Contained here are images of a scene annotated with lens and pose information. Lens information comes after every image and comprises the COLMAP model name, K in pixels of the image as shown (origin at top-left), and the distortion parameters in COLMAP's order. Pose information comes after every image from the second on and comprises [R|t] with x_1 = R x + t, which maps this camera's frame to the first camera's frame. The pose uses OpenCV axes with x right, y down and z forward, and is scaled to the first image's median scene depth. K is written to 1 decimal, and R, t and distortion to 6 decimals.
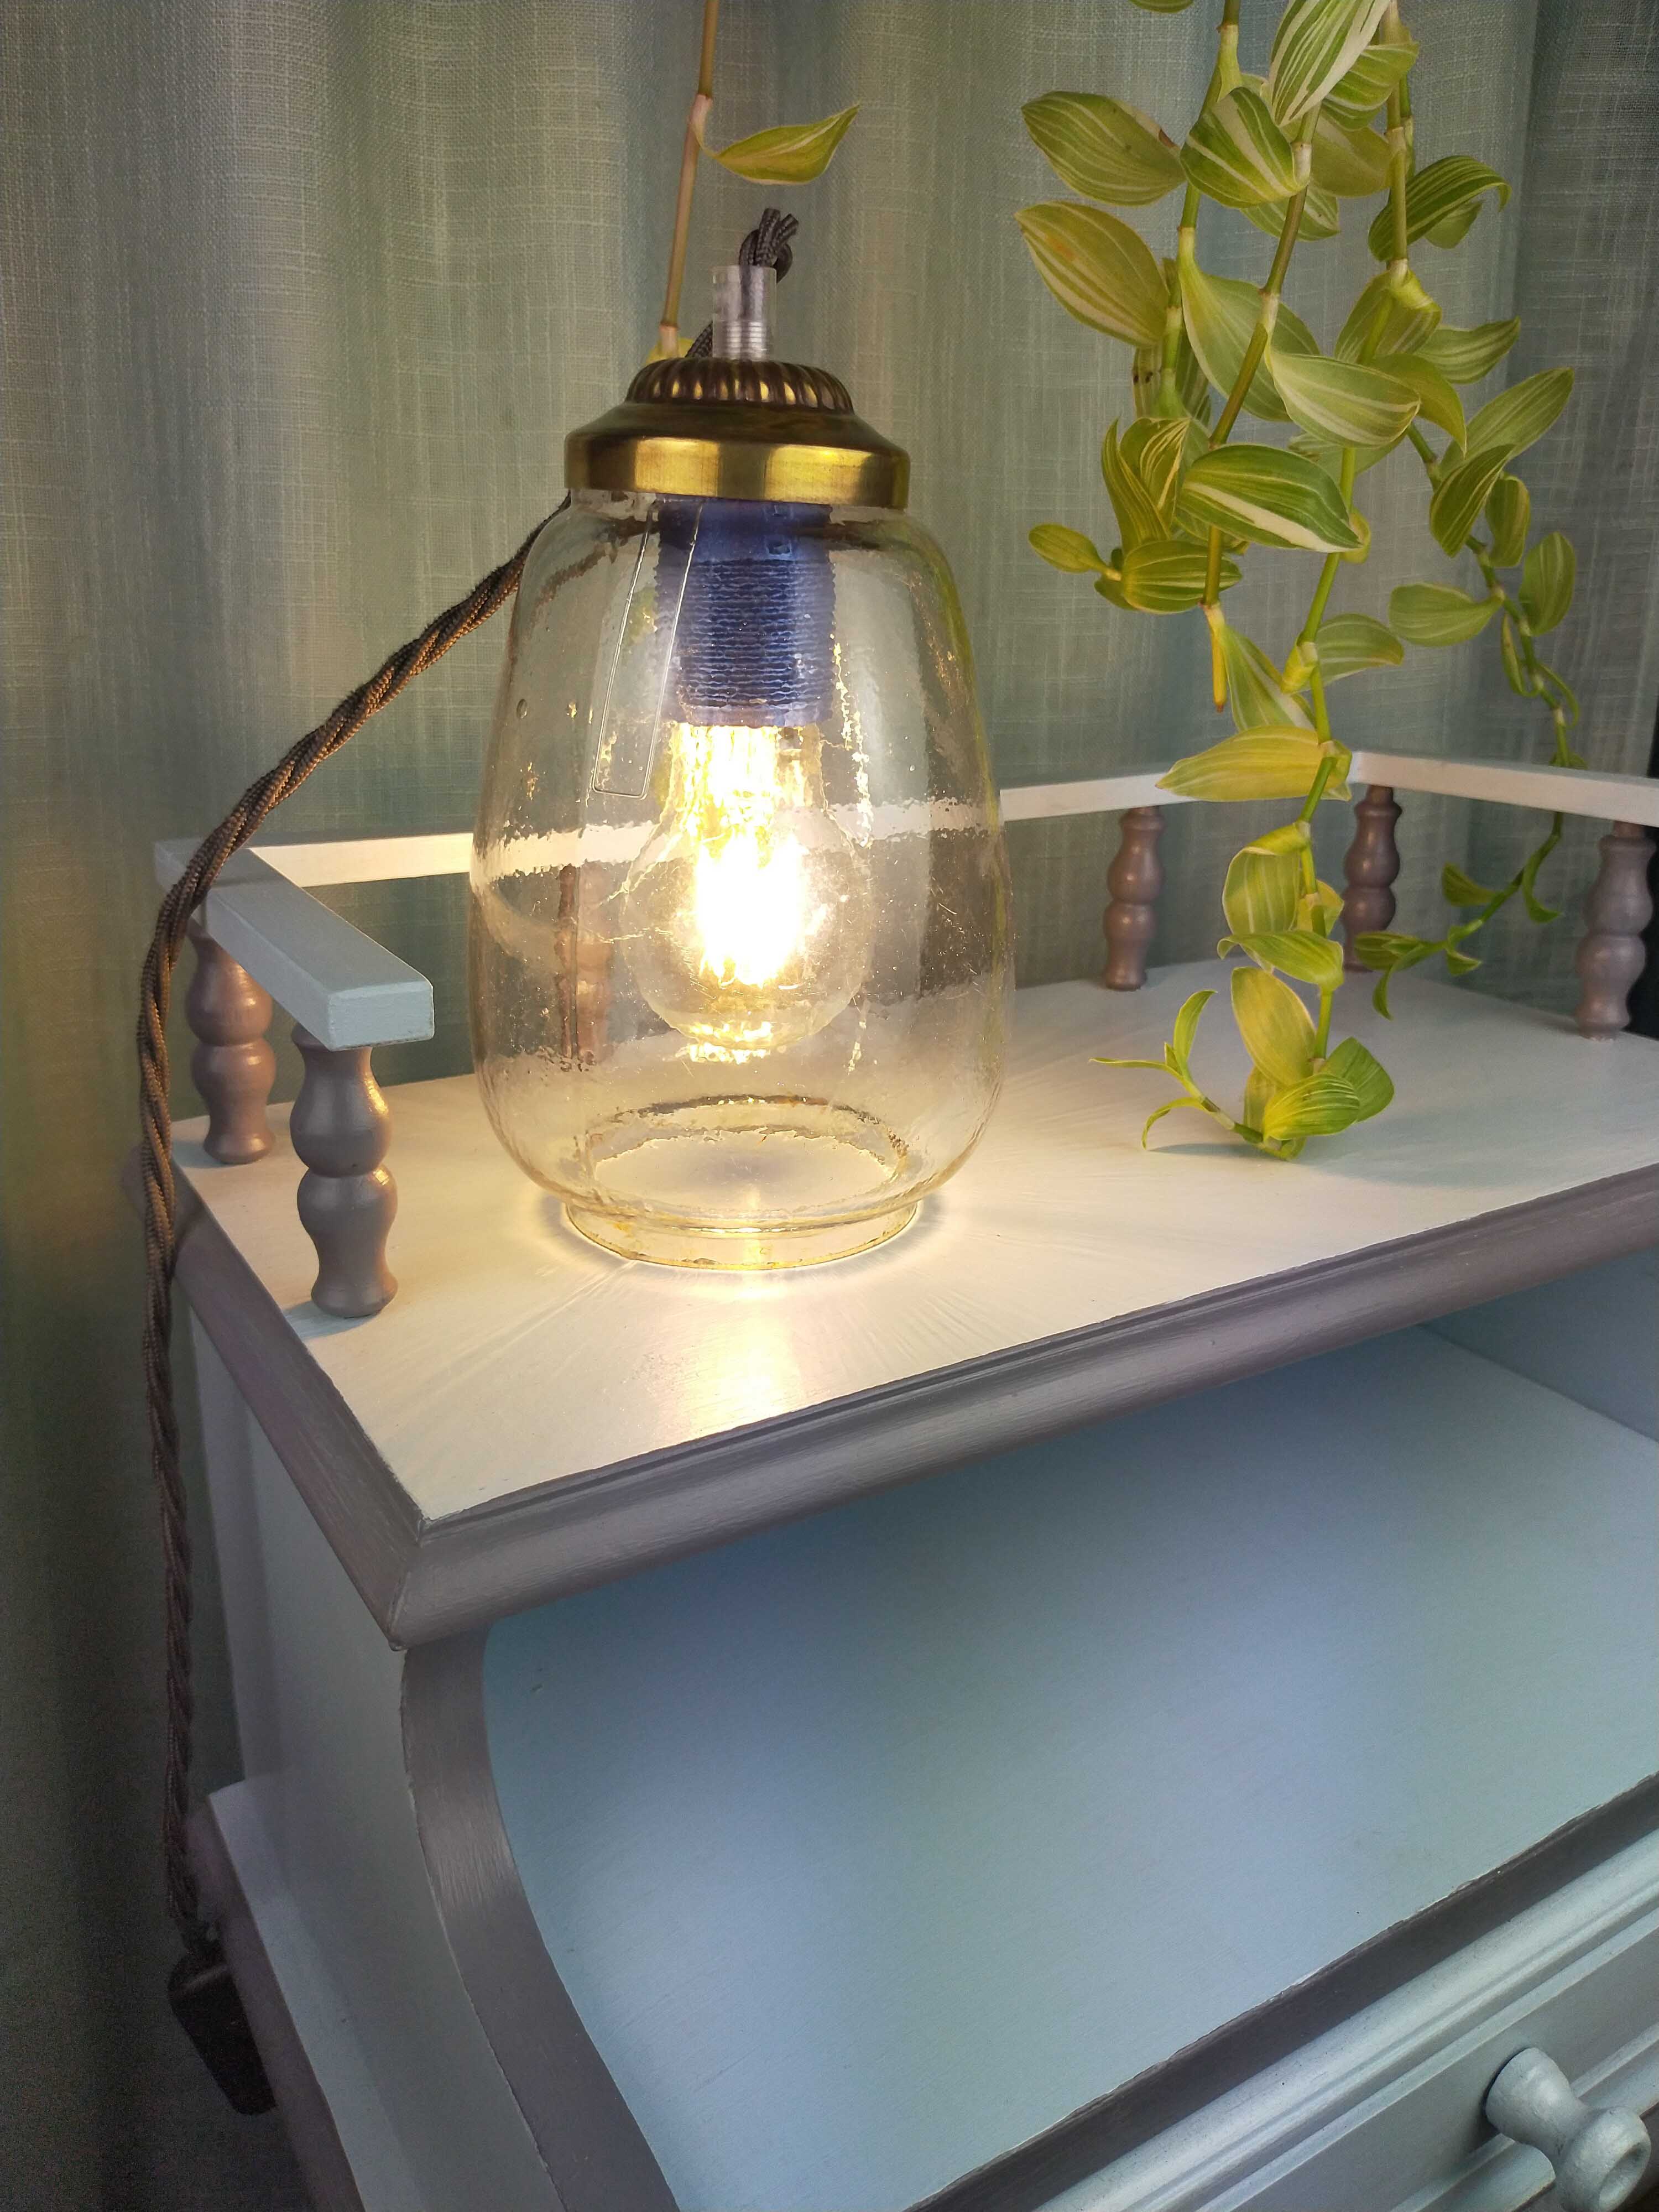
lens RADIAL K [[1614.6, 0, 820.9], [0, 1614.6, 1067.6], [0, 0, 1]] dist [-0.012230, 0.000754]
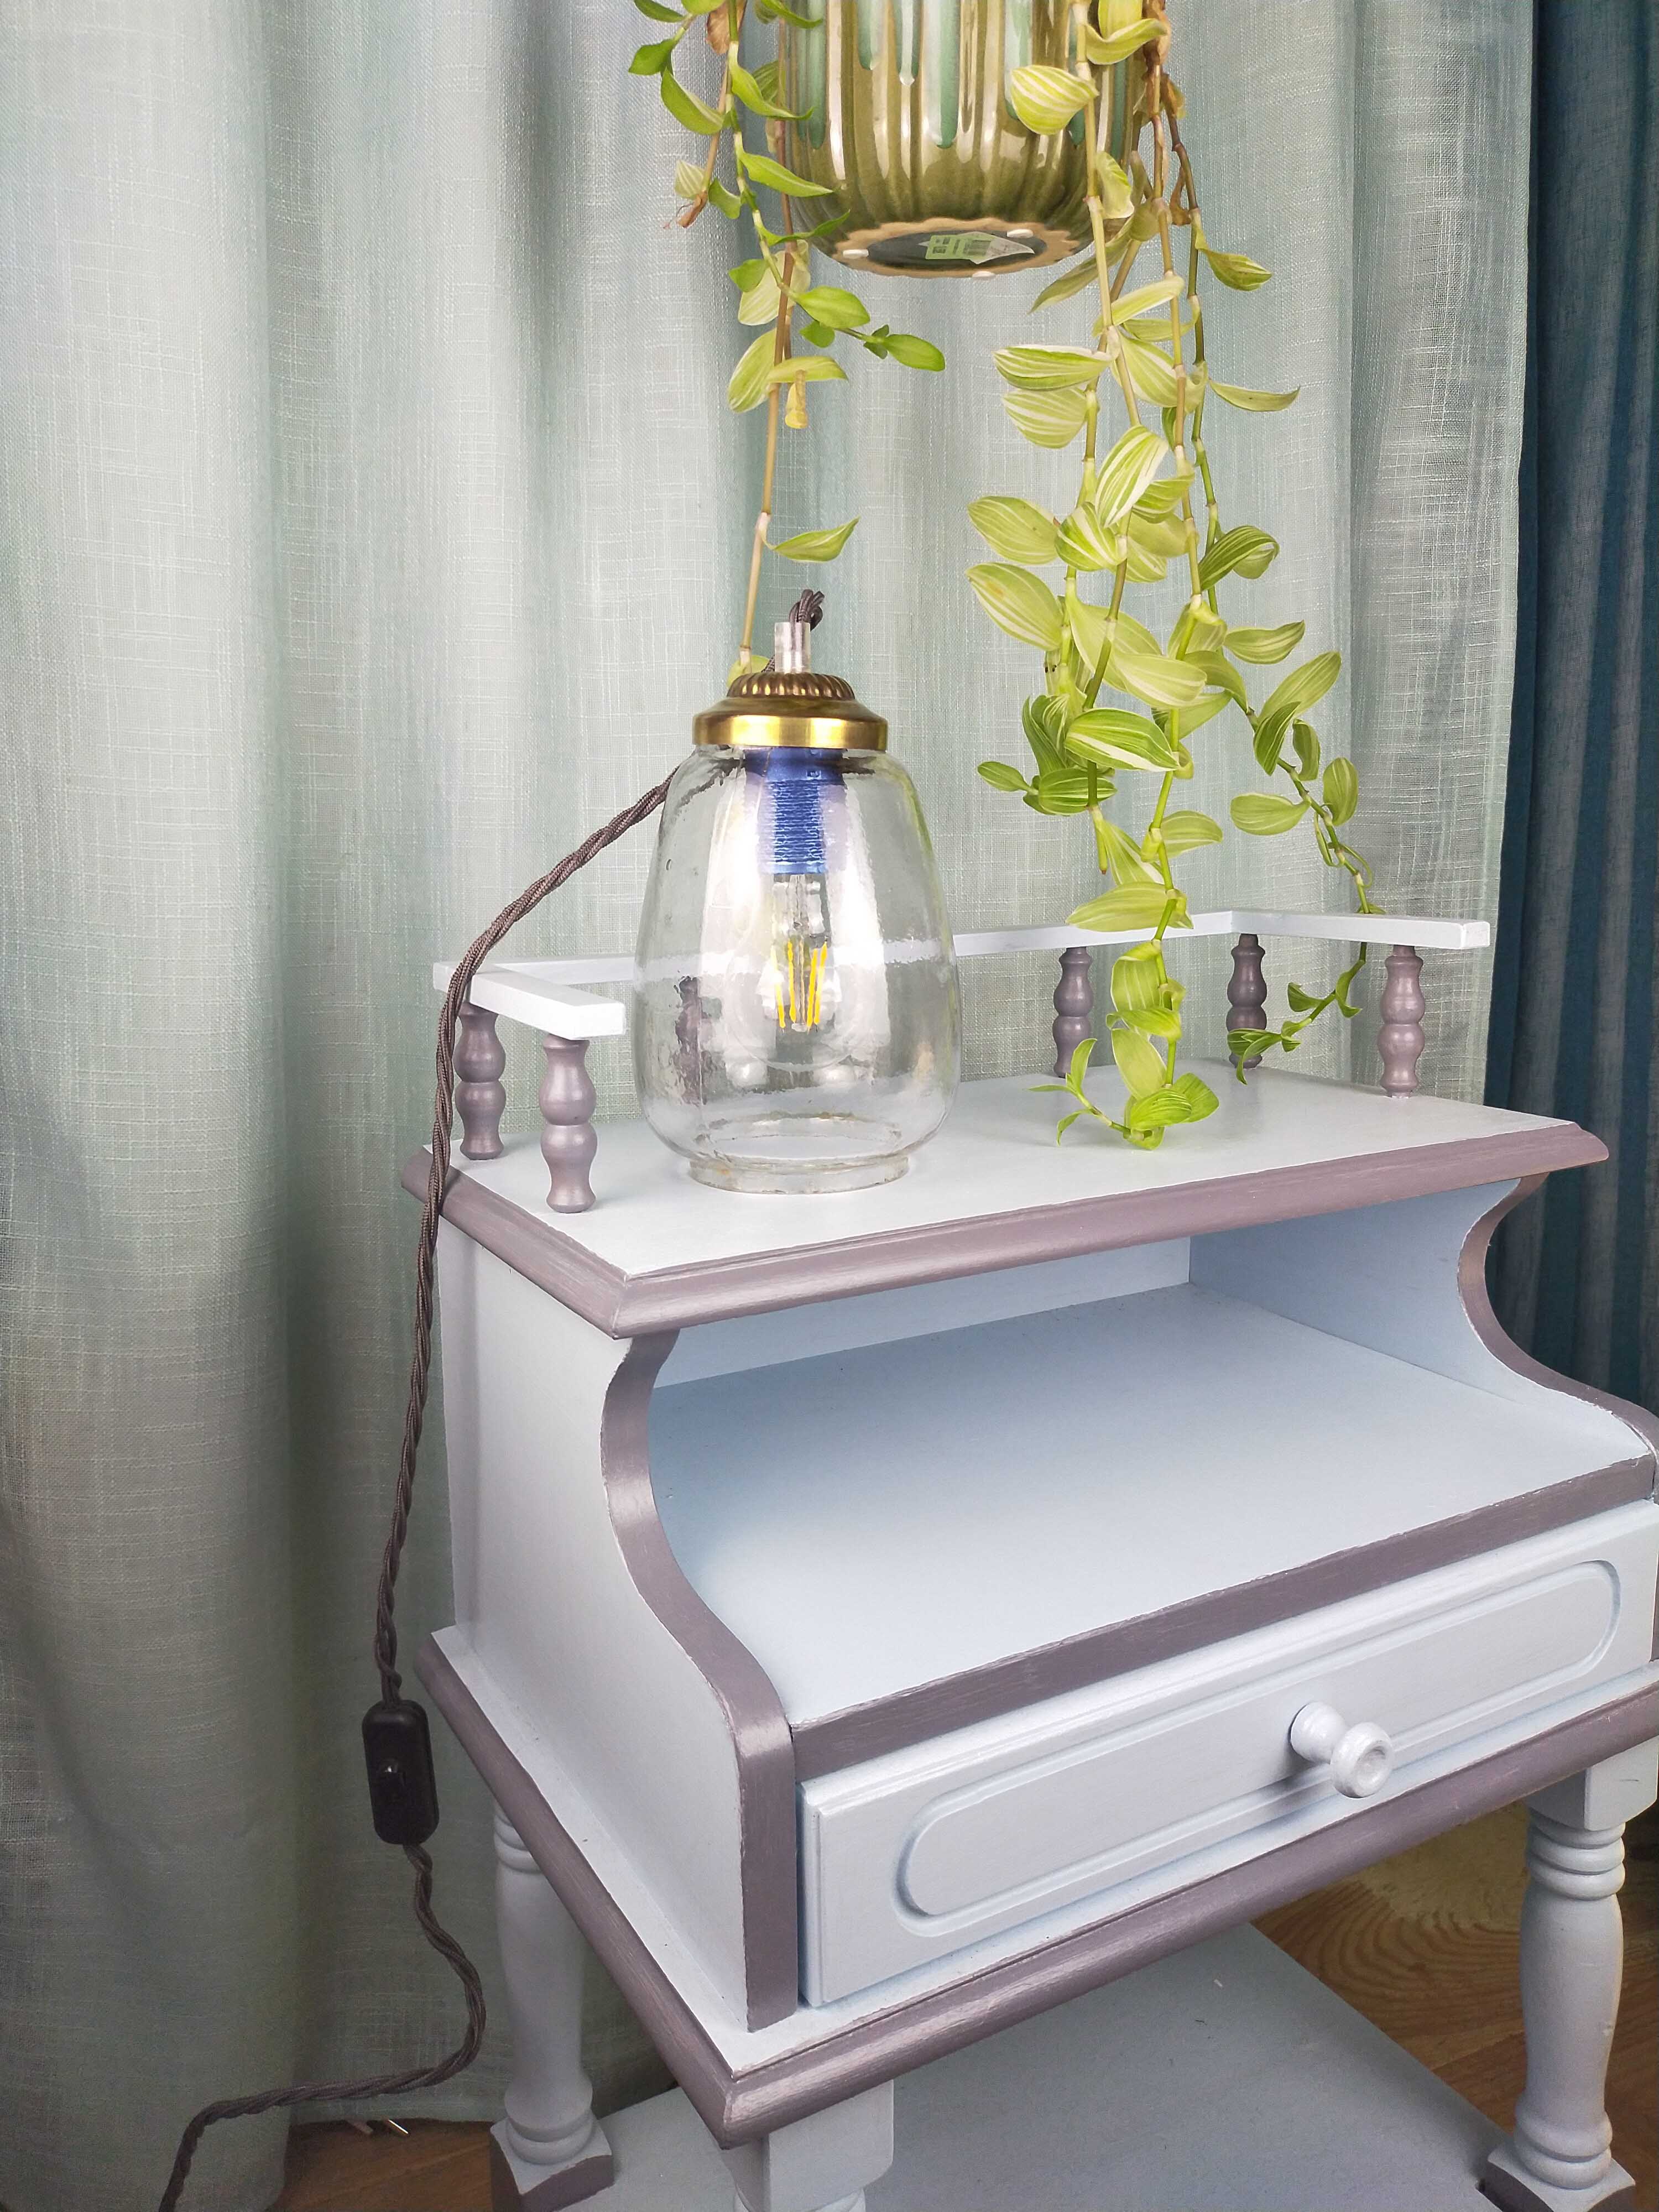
lens RADIAL K [[1610.1, 0, 845.0], [0, 1610.1, 1107.8], [0, 0, 1]] dist [0.045015, -0.066688]
pose [[0.999375, -0.020843, -0.028546, 0.037904], [0.016962, 0.991366, -0.130026, 0.201396], [0.031010, 0.129460, 0.991100, -0.523609]]
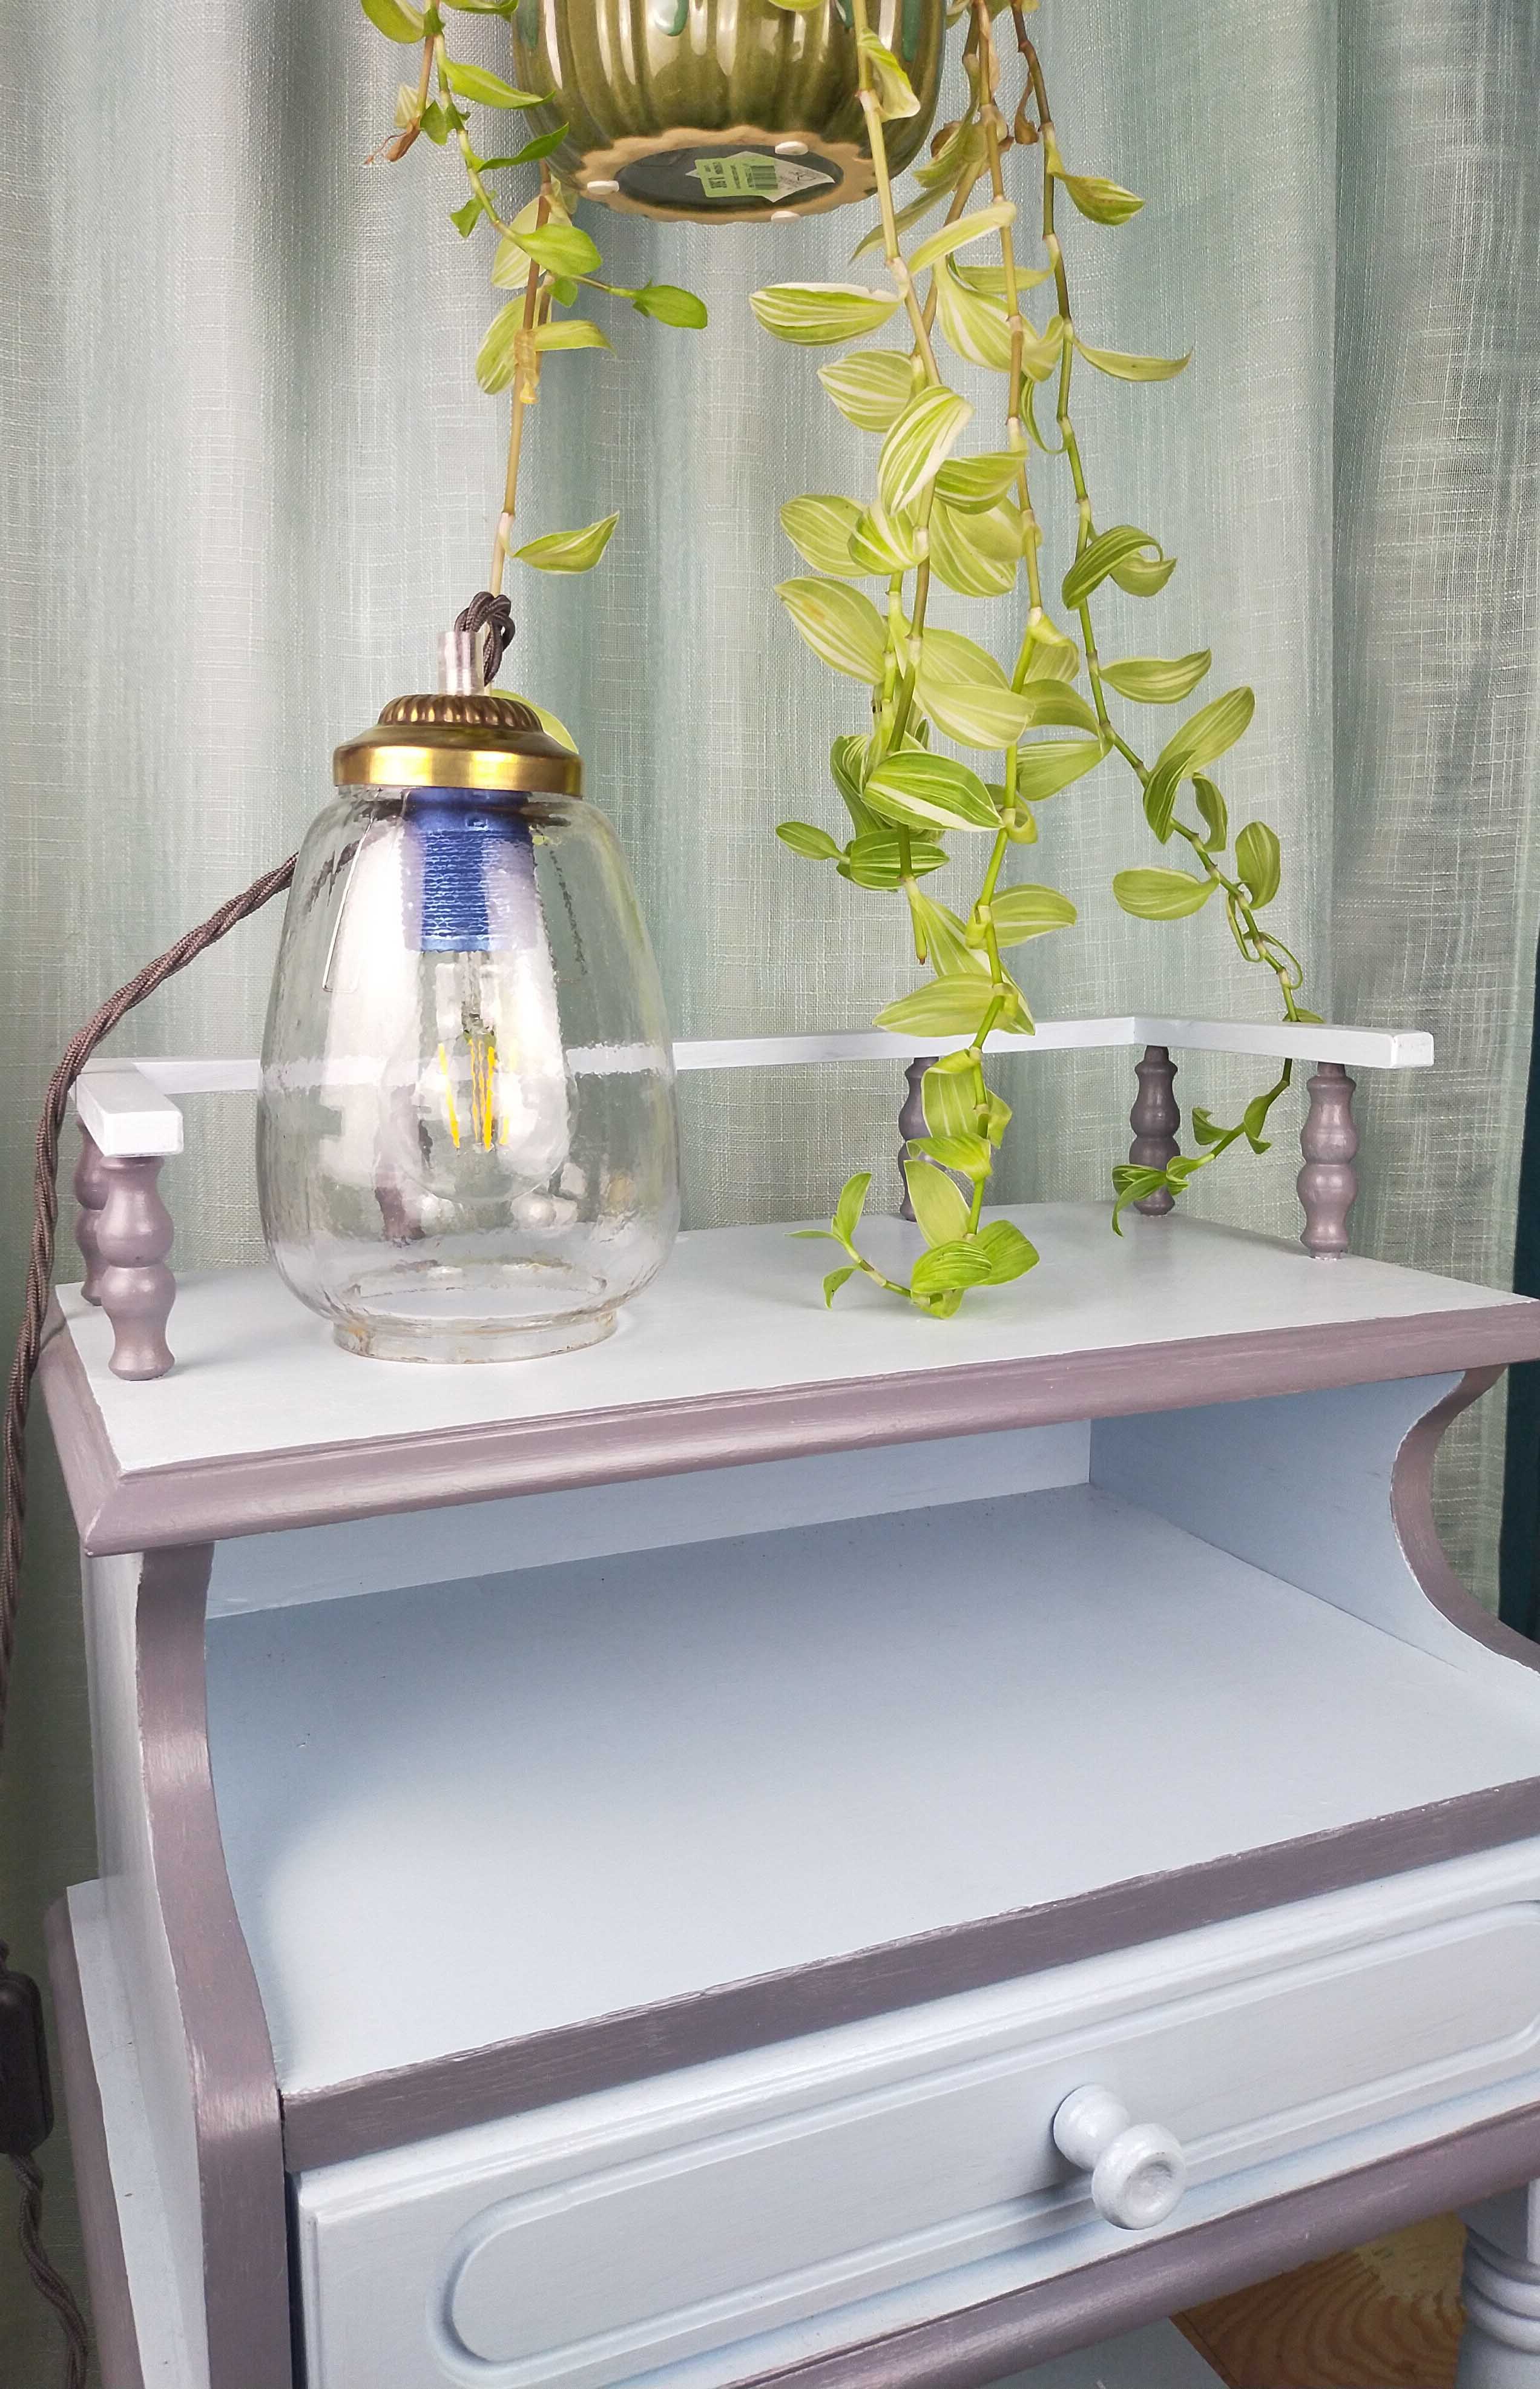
lens RADIAL K [[1758.1, 0, 772.7], [0, 1758.1, 1187.0], [0, 0, 1]] dist [0.037604, -0.055907]
pose [[0.991502, 0.002390, -0.130071, 0.311860], [-0.023698, 0.986421, -0.162518, 0.165566], [0.127916, 0.164220, 0.978095, -0.289994]]
